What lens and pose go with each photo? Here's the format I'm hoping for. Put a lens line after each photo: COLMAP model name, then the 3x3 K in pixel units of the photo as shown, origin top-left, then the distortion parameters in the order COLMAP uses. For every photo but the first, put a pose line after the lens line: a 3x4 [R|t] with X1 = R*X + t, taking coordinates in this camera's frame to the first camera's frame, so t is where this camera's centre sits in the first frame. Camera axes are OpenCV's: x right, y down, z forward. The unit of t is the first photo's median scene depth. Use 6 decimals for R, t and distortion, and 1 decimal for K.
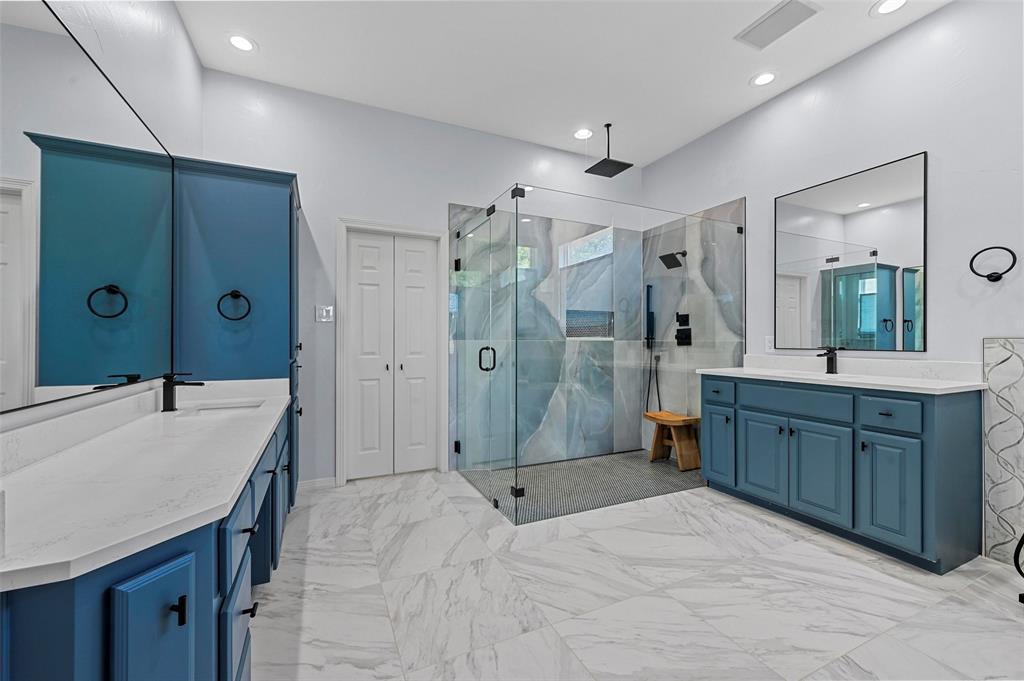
lens RADIAL K [[409.1, 0, 510.6], [0, 409.1, 339.5], [0, 0, 1]] dist [0.000808, 0.000253]
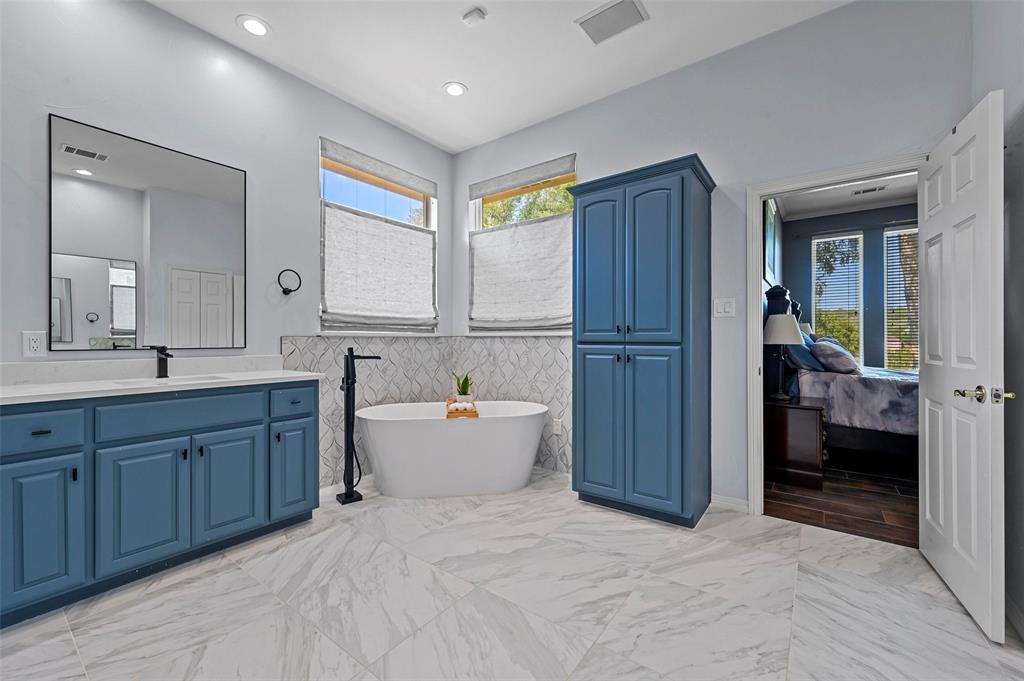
lens RADIAL K [[409.1, 0, 510.5], [0, 409.1, 339.1], [0, 0, 1]] dist [0.000808, 0.000253]
pose [[-0.471780, 0.001800, 0.881715, -0.342388], [0.001235, 0.999998, -0.001381, 0.007199], [-0.881716, 0.000438, -0.471781, 0.914462]]
